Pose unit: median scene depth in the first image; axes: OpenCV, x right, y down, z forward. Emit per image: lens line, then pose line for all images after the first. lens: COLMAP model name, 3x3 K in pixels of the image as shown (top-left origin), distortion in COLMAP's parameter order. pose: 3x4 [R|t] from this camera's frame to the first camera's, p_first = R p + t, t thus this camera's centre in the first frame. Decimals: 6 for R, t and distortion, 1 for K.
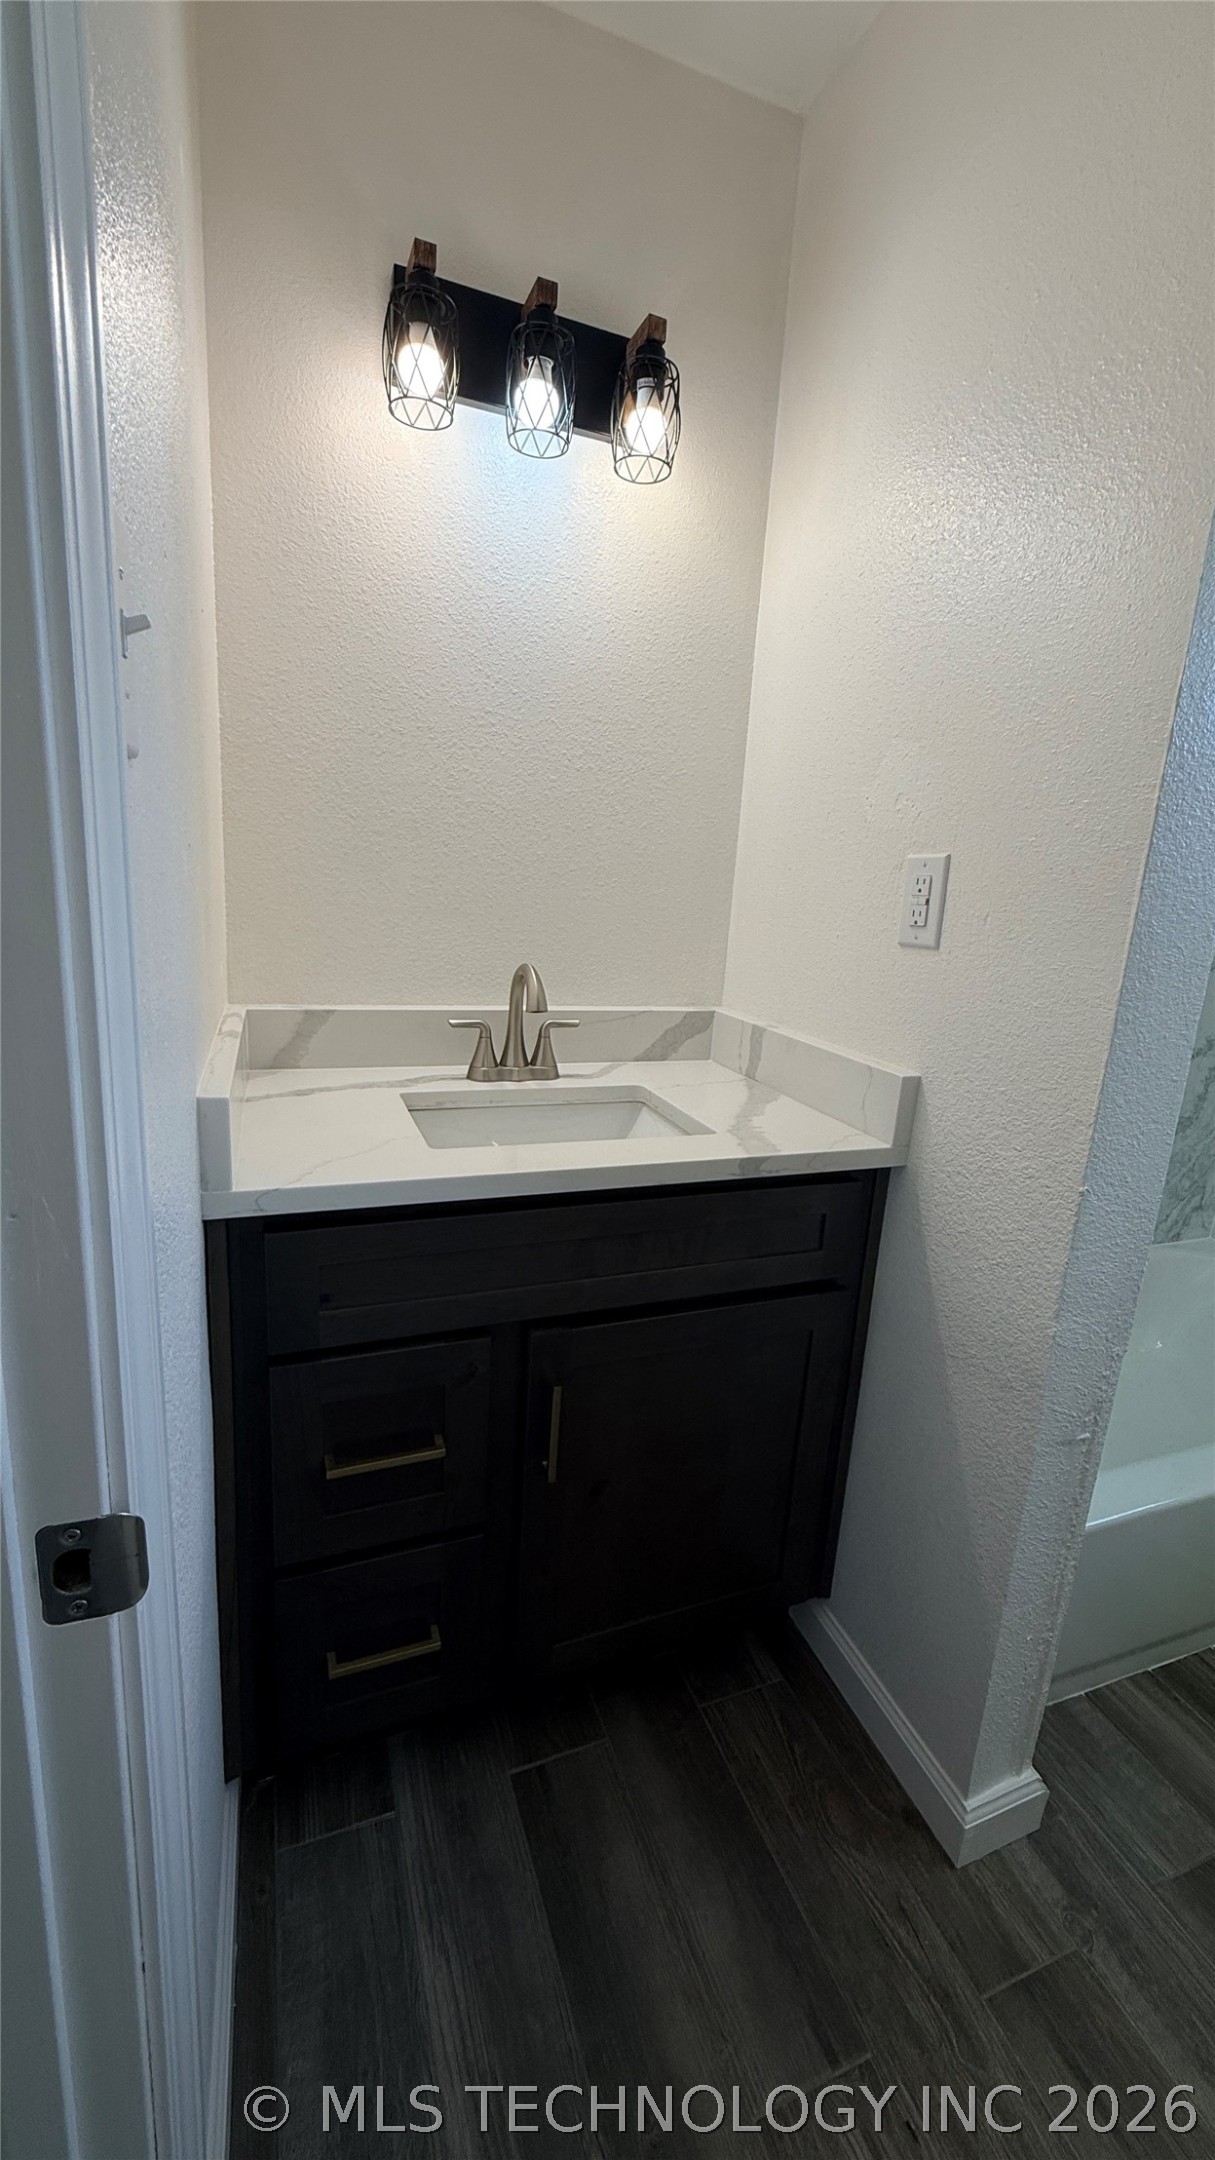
lens RADIAL K [[861.3, 0, 601.3], [0, 861.3, 1071.1], [0, 0, 1]] dist [-0.002900, -0.000086]
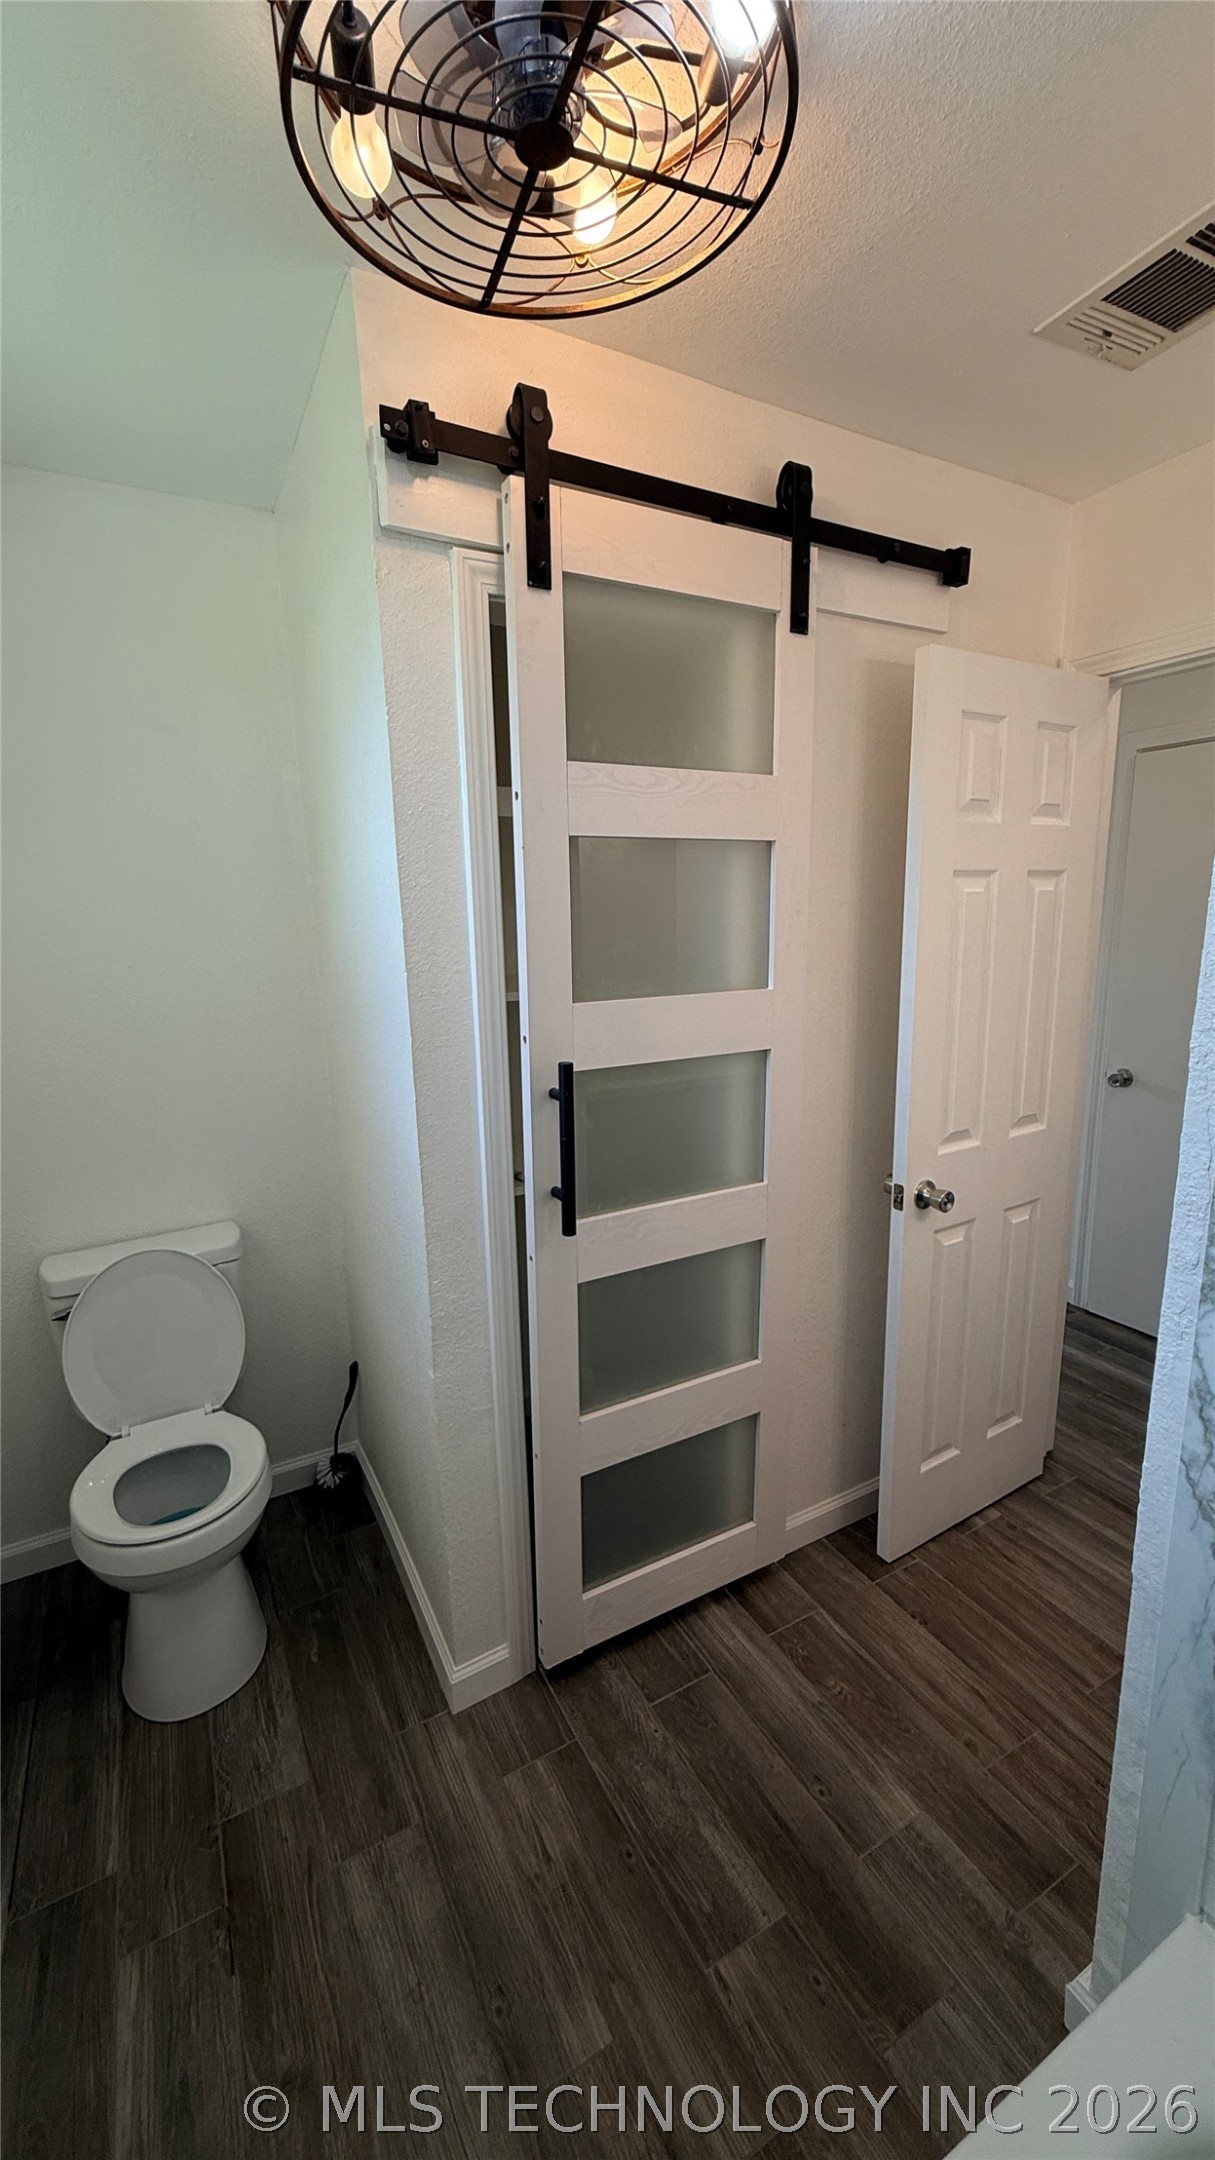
lens RADIAL K [[861.3, 0, 604.2], [0, 861.3, 1076.0], [0, 0, 1]] dist [-0.002900, -0.000086]
pose [[-0.989528, -0.026038, -0.141971, 1.284178], [-0.080391, 0.916334, 0.392261, -0.506704], [0.119880, 0.399566, -0.908832, 1.489539]]
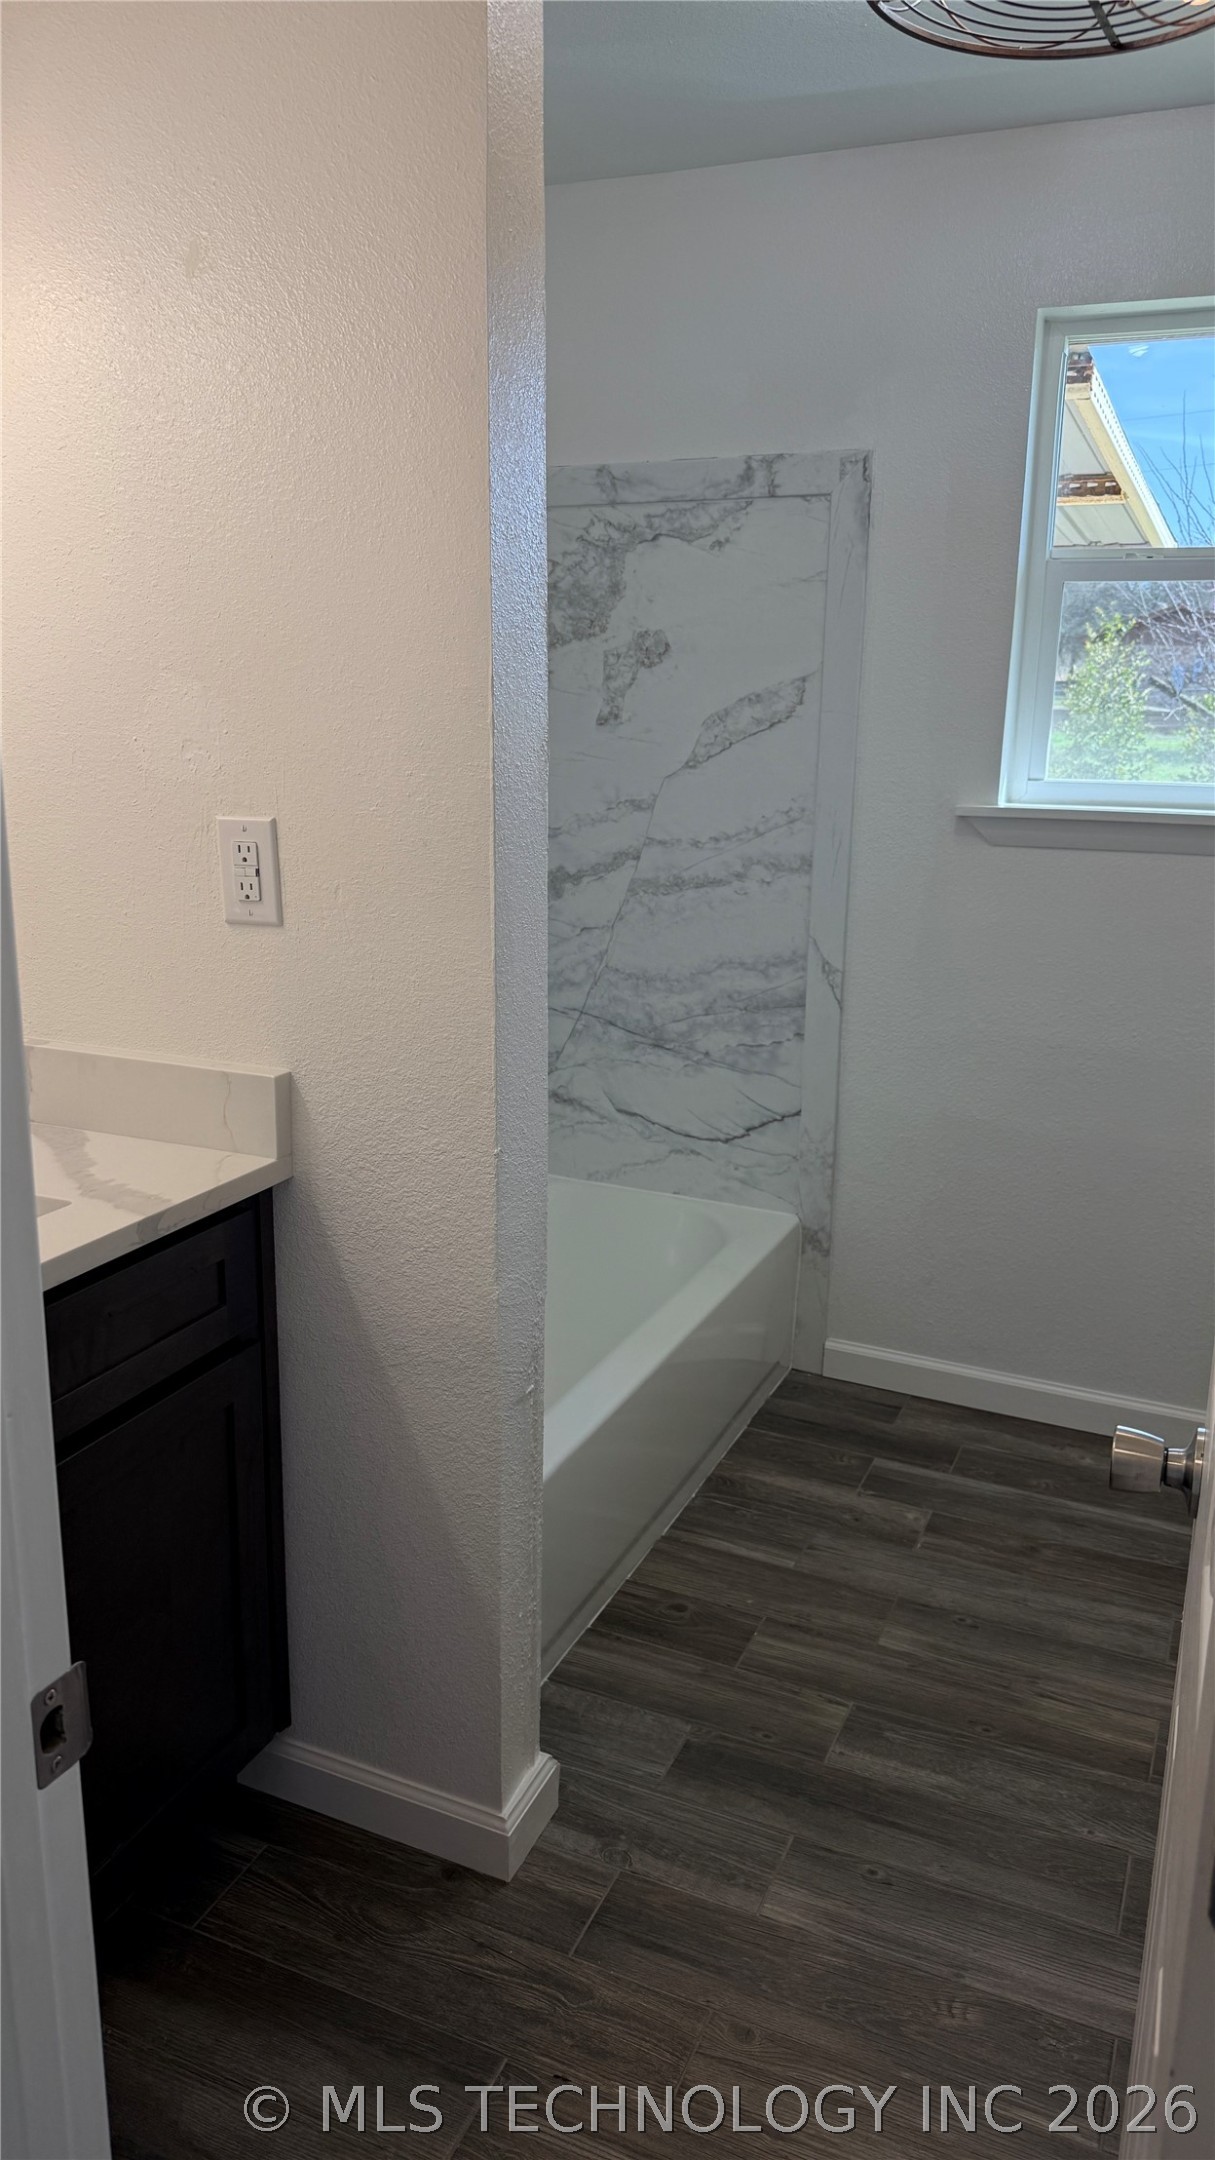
lens RADIAL K [[1562.5, 0, 611.0], [0, 1562.5, 1078.3], [0, 0, 1]] dist [0.005665, -0.014574]
pose [[0.700004, -0.225826, 0.677493, -0.475571], [0.192438, 0.973241, 0.125575, -0.124913], [-0.687722, 0.042473, 0.724730, -0.361331]]
